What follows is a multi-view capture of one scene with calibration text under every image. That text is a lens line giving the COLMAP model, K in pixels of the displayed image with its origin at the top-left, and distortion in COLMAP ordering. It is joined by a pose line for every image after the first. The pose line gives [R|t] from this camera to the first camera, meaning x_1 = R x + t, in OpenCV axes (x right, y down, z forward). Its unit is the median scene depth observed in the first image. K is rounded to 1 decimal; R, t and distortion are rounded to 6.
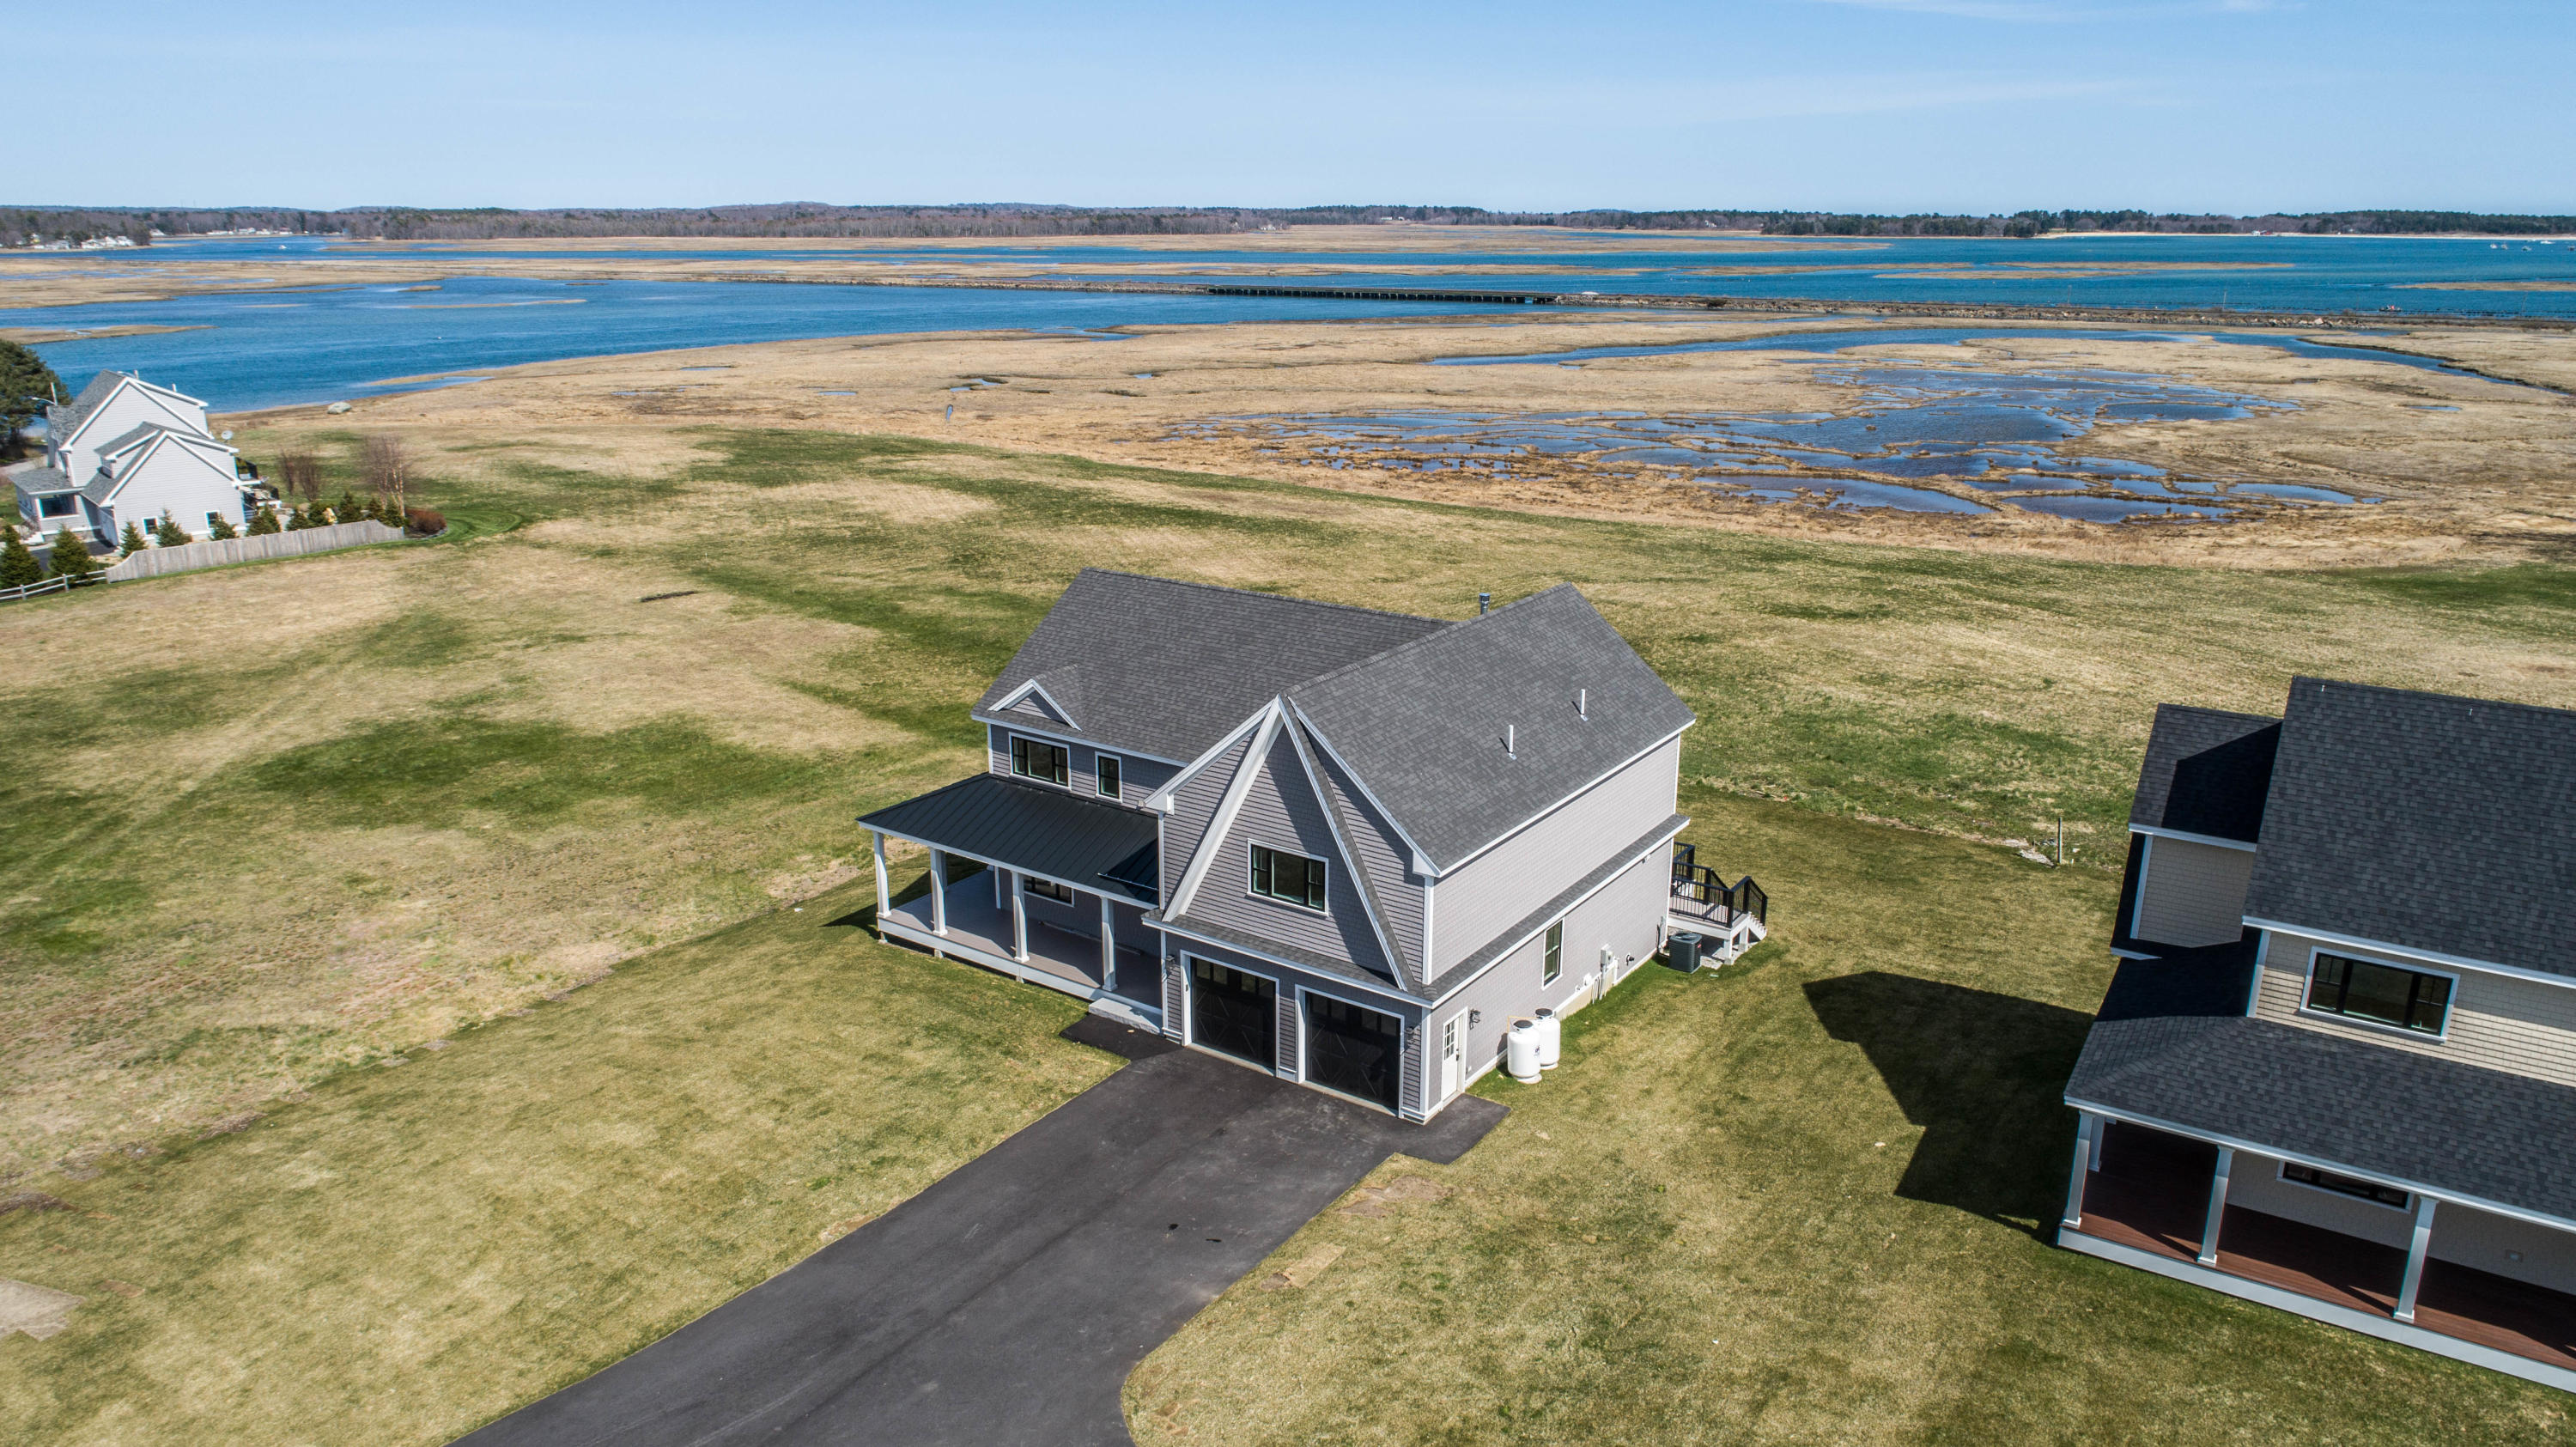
lens RADIAL K [[1738.9, 0, 1295.9], [0, 1738.9, 732.2], [0, 0, 1]] dist [-0.011586, 0.003823]
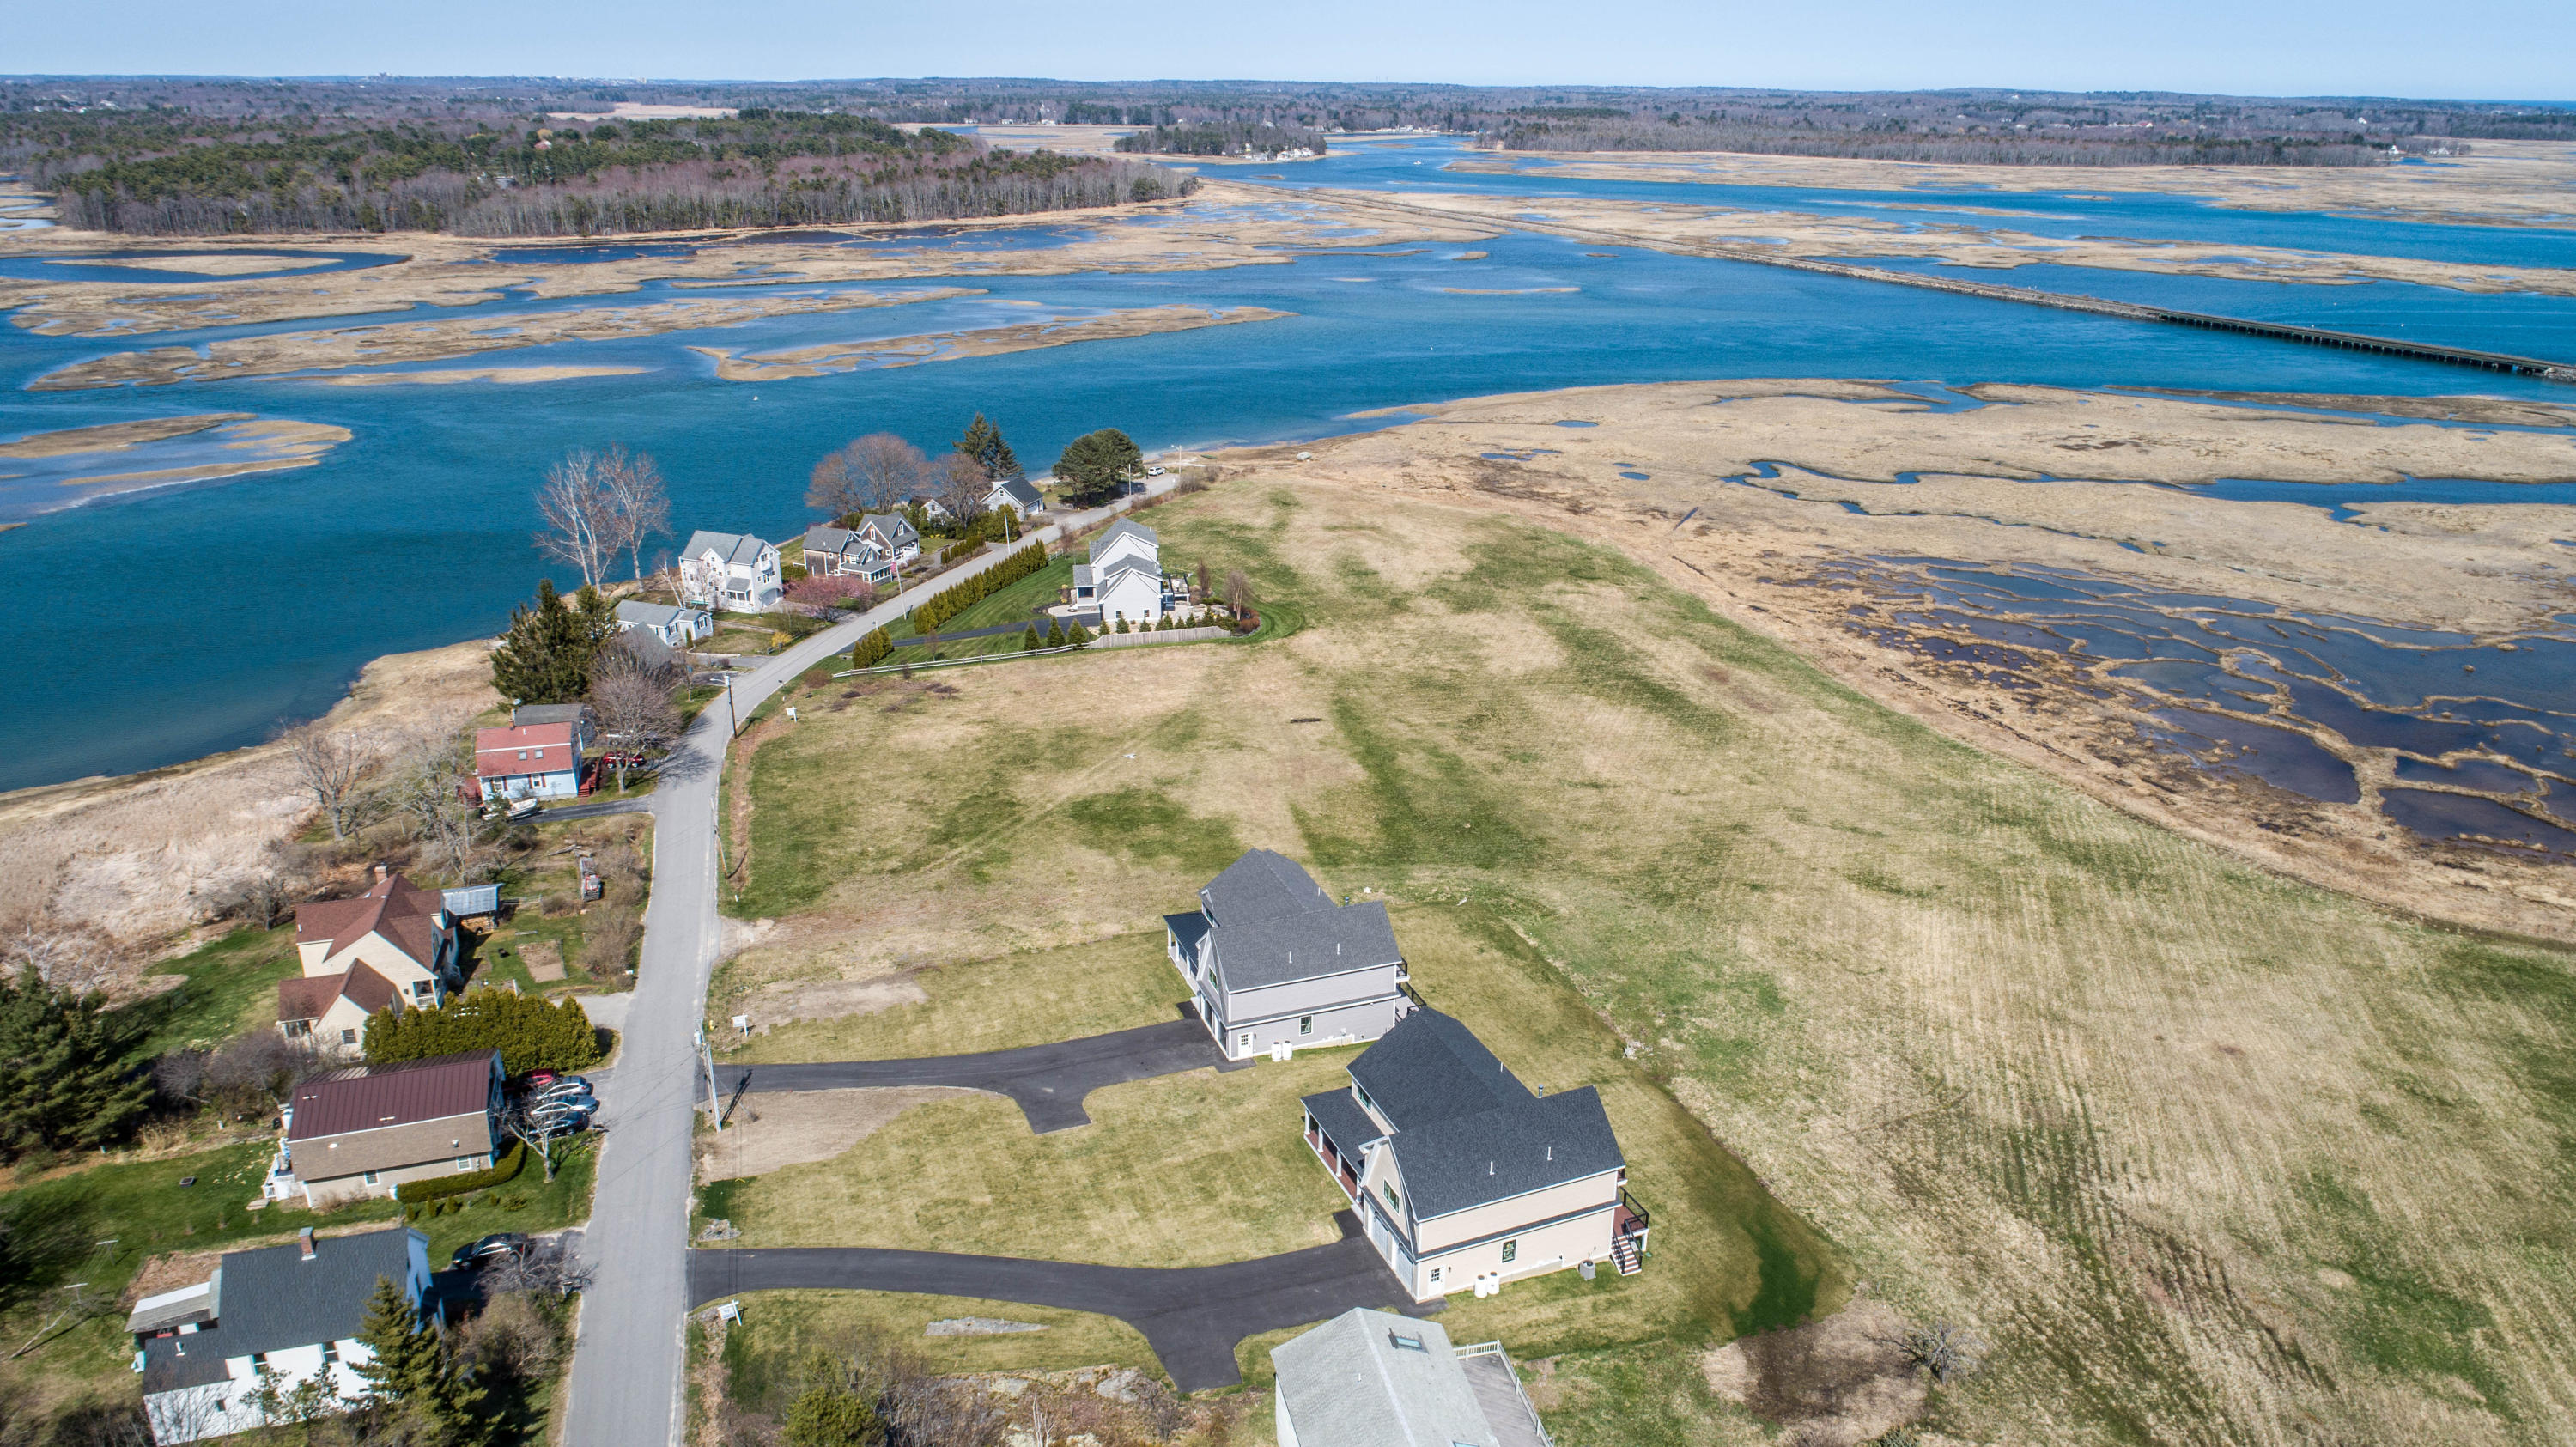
lens RADIAL K [[1738.9, 0, 1290.5], [0, 1738.9, 720.4], [0, 0, 1]] dist [-0.011586, 0.003823]
pose [[0.824168, 0.205313, -0.527820, 1.524522], [-0.173319, 0.978696, 0.110066, -0.684577], [0.539173, 0.000768, 0.842195, -1.497497]]
